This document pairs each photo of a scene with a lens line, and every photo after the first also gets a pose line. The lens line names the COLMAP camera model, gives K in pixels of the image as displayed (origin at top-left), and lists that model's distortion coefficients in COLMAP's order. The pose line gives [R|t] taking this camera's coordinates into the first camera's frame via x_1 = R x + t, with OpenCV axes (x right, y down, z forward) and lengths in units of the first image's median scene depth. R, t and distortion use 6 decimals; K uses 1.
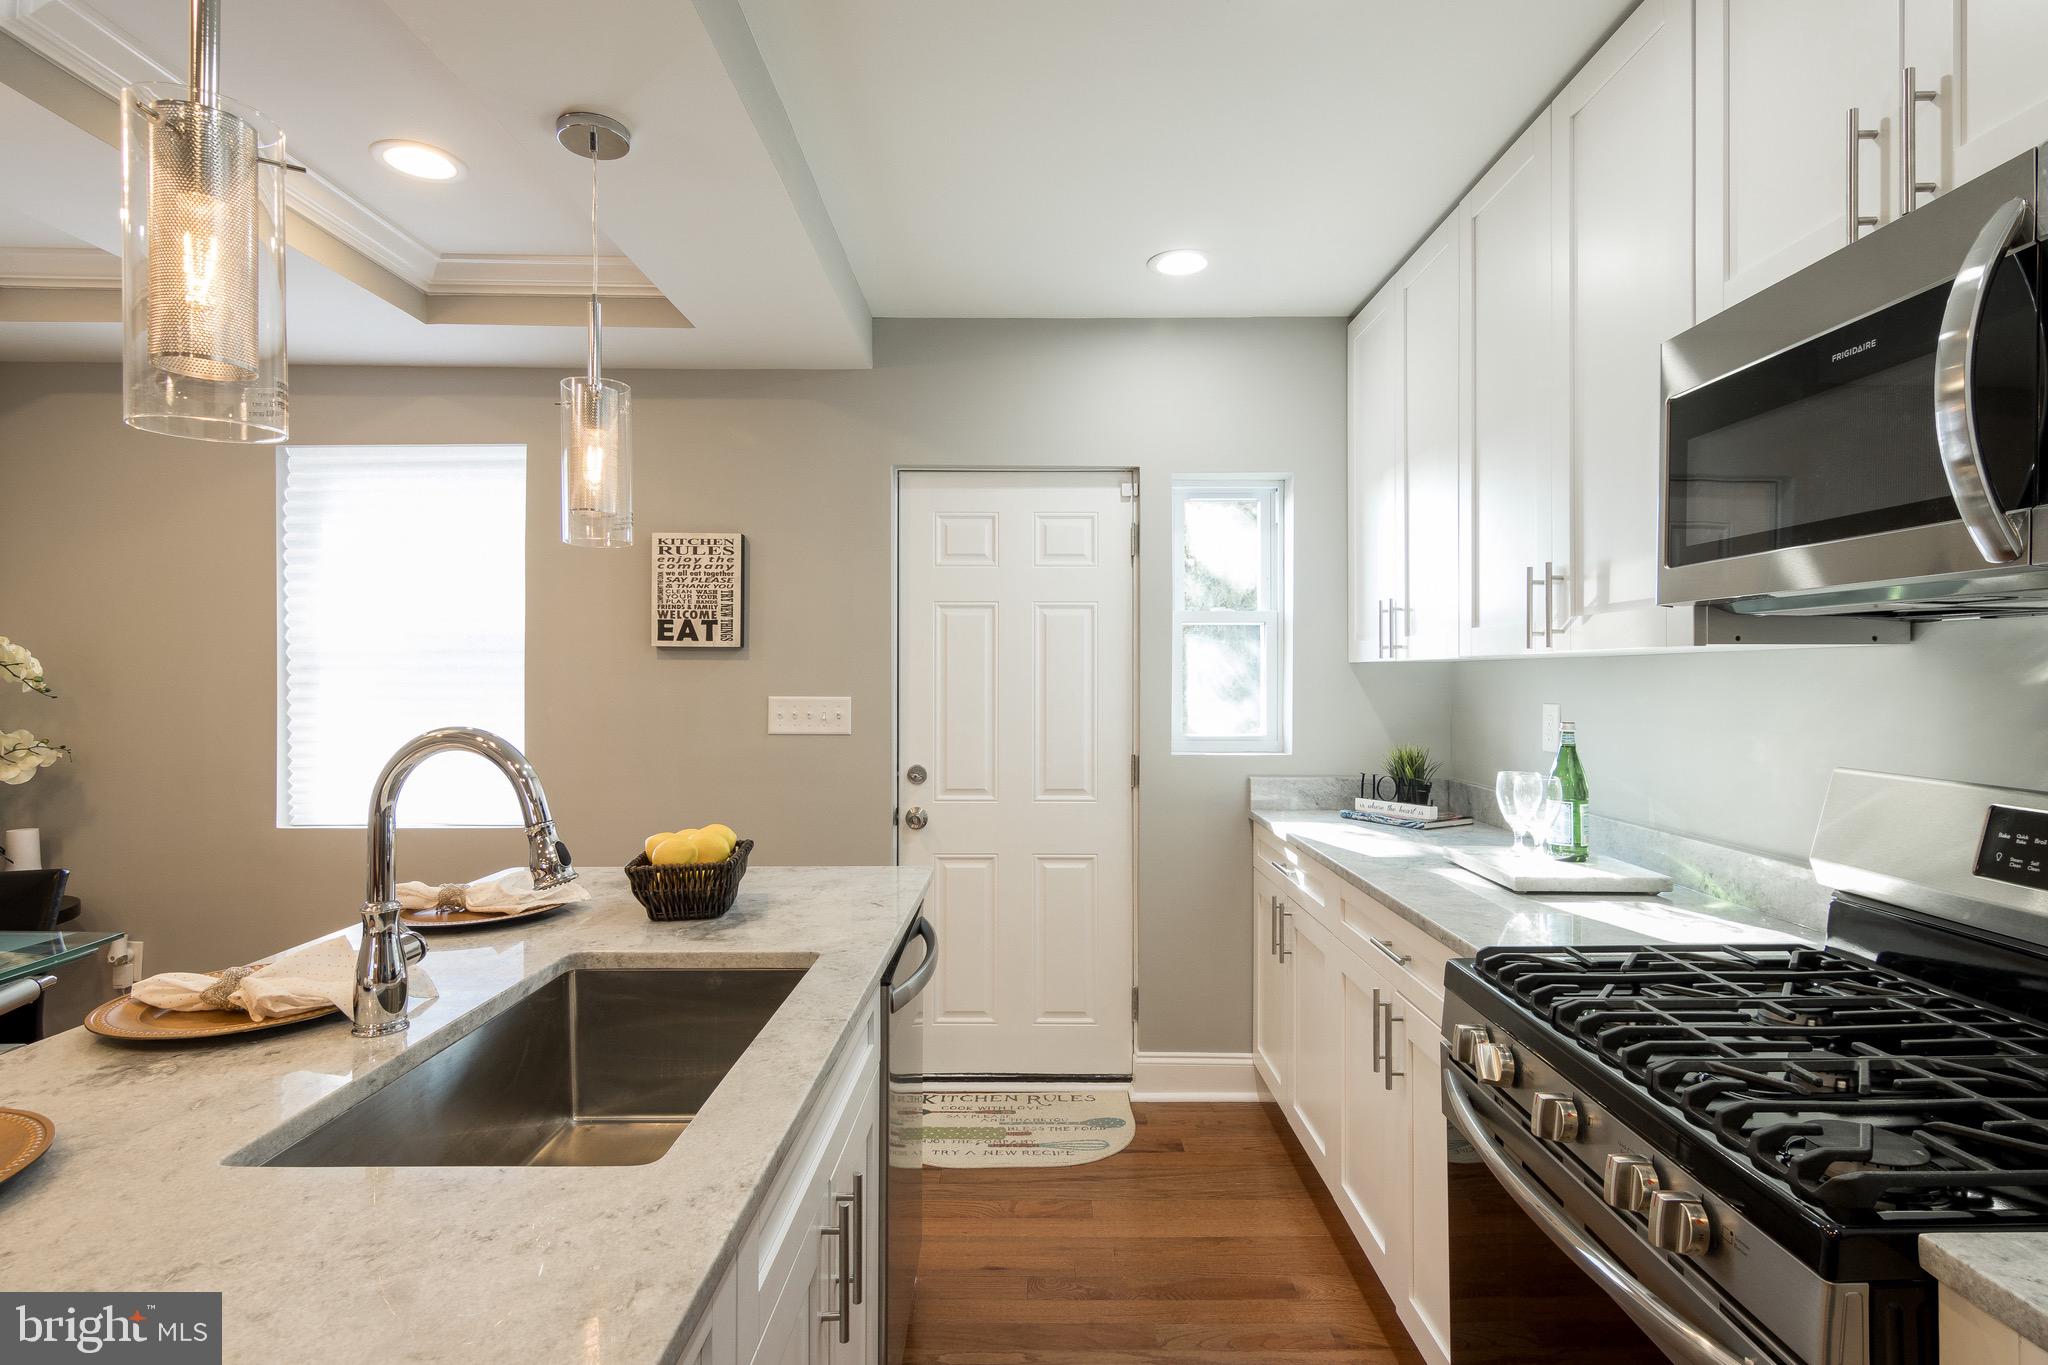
lens RADIAL K [[1030.0, 0, 1031.8], [0, 1030.0, 668.1], [0, 0, 1]] dist [0.024954, -0.012376]
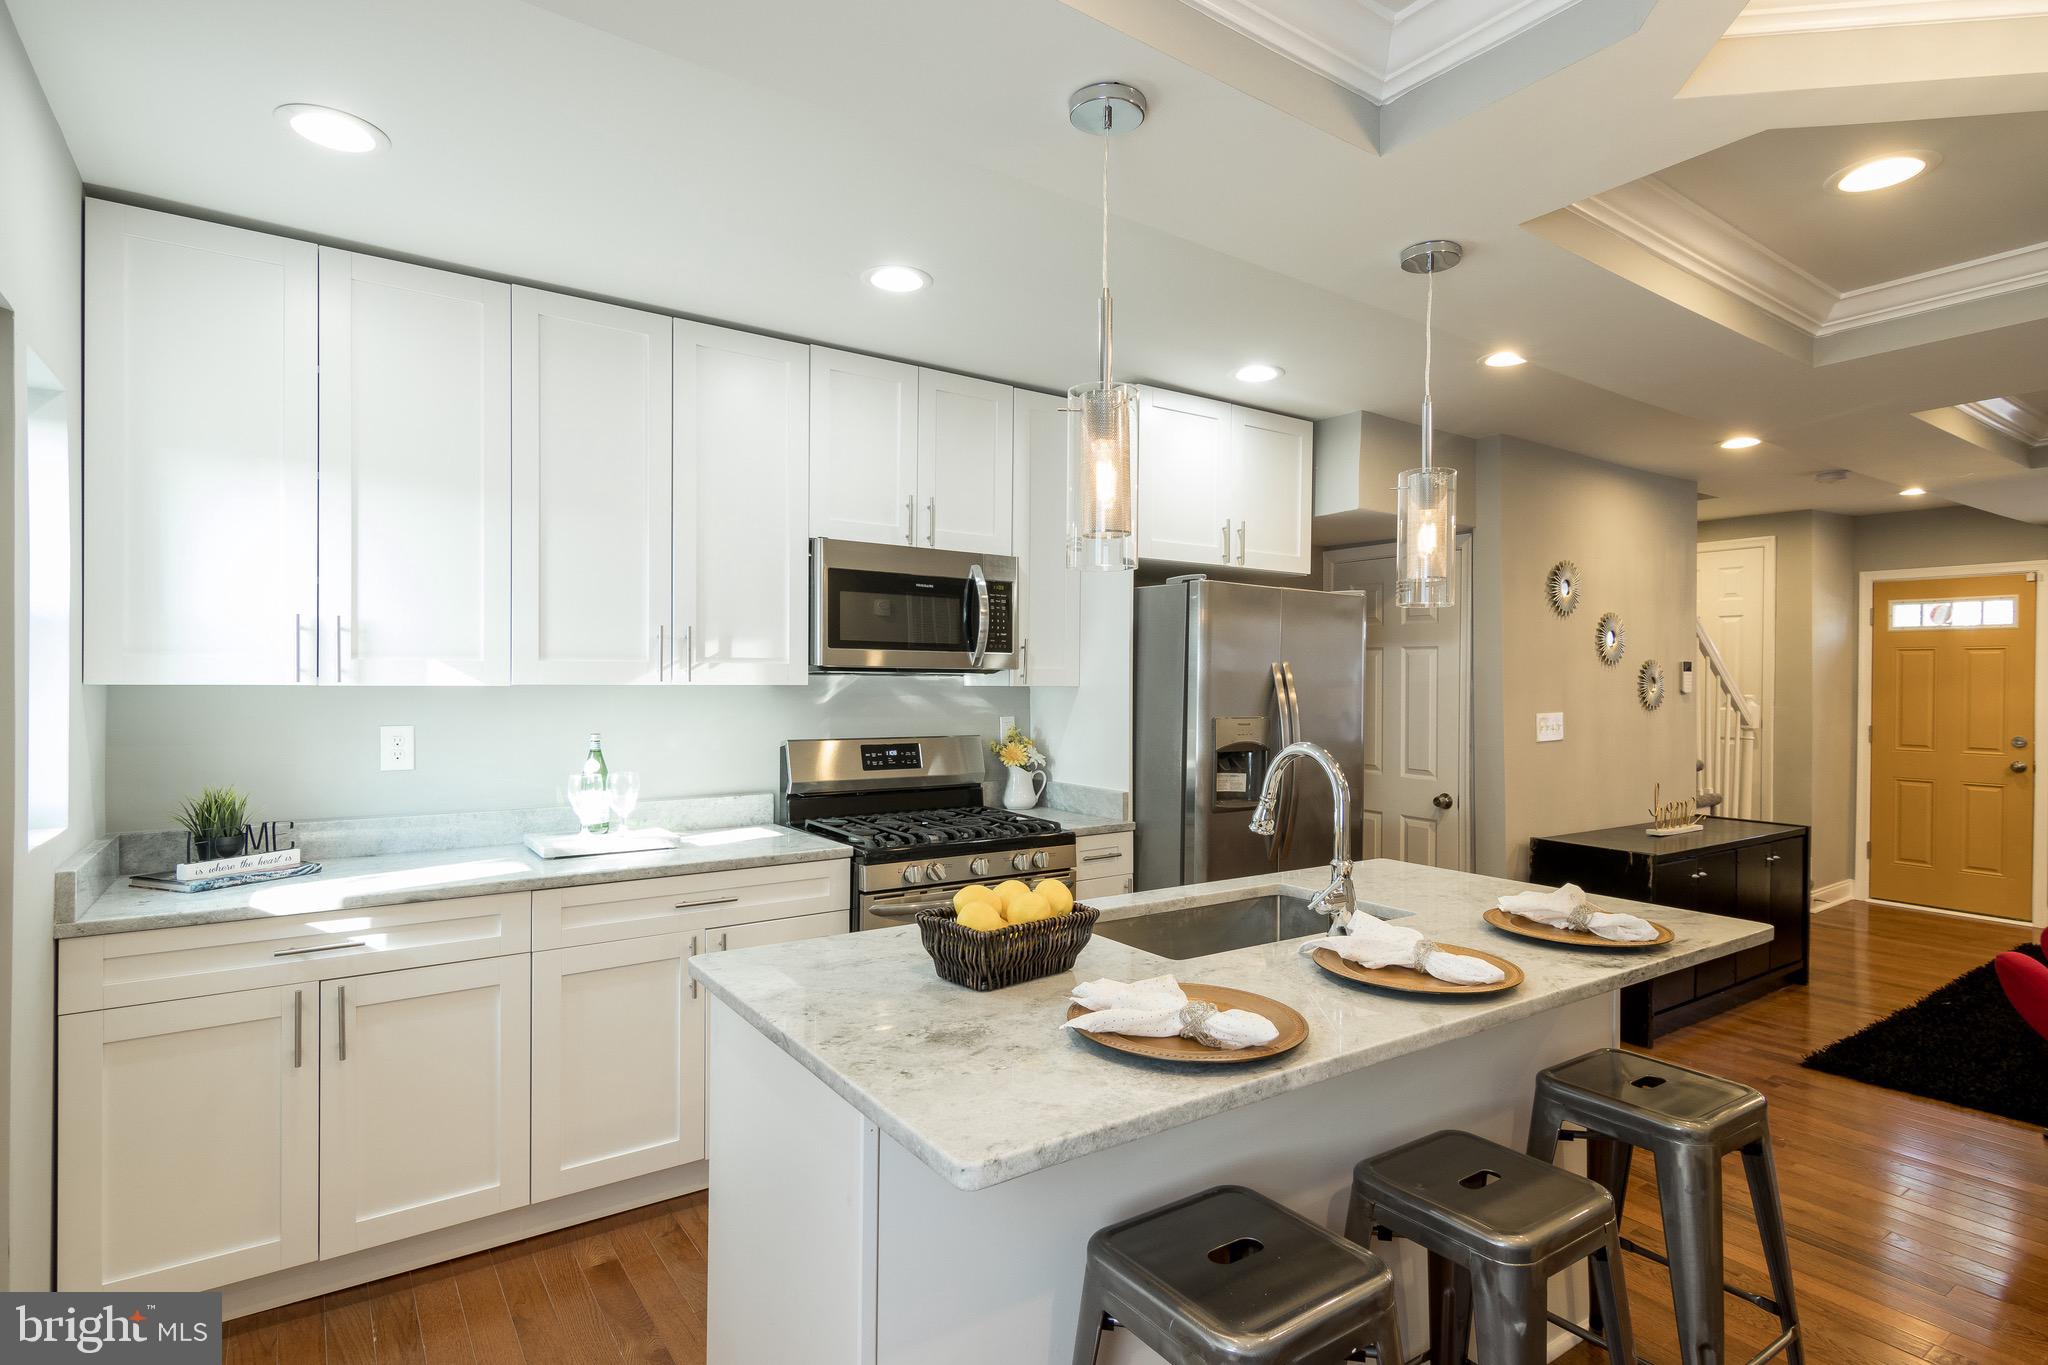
lens RADIAL K [[1030.0, 0, 1027.7], [0, 1030.0, 686.3], [0, 0, 1]] dist [0.024954, -0.012376]
pose [[-0.574597, -0.004886, 0.818422, -0.638498], [-0.010584, 0.999943, -0.001461, -0.009994], [-0.818368, -0.009502, -0.574616, 0.899831]]
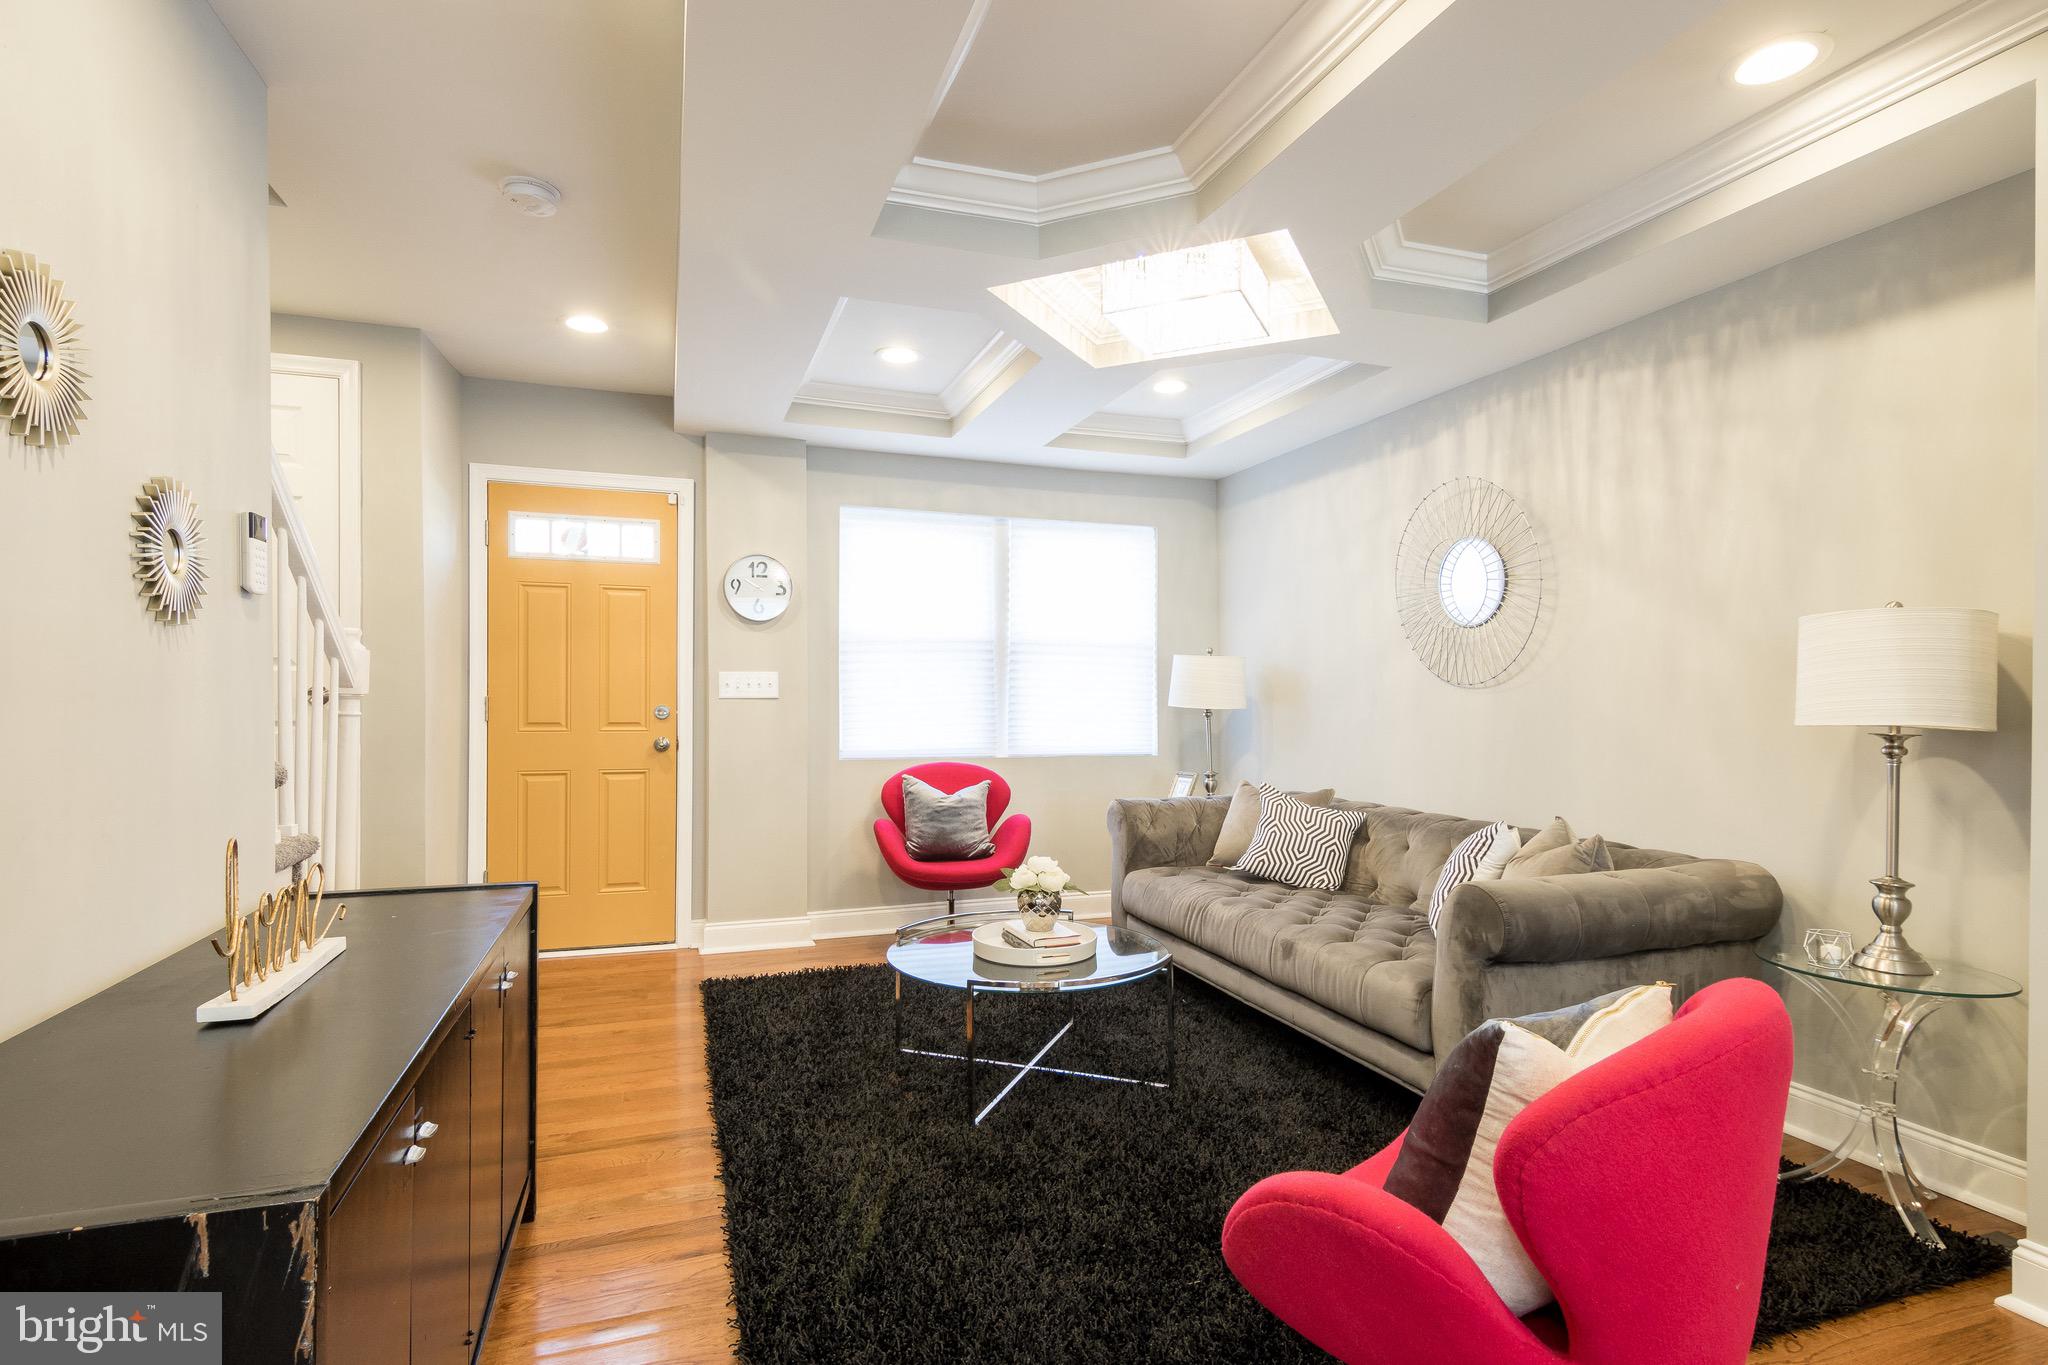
lens RADIAL K [[1030.0, 0, 1034.5], [0, 1030.0, 703.3], [0, 0, 1]] dist [0.024954, -0.012376]
pose [[-0.942427, 0.002028, -0.334405, -0.132925], [0.001748, 0.999998, 0.001139, 0.055635], [0.334407, 0.000489, -0.942429, -0.125406]]
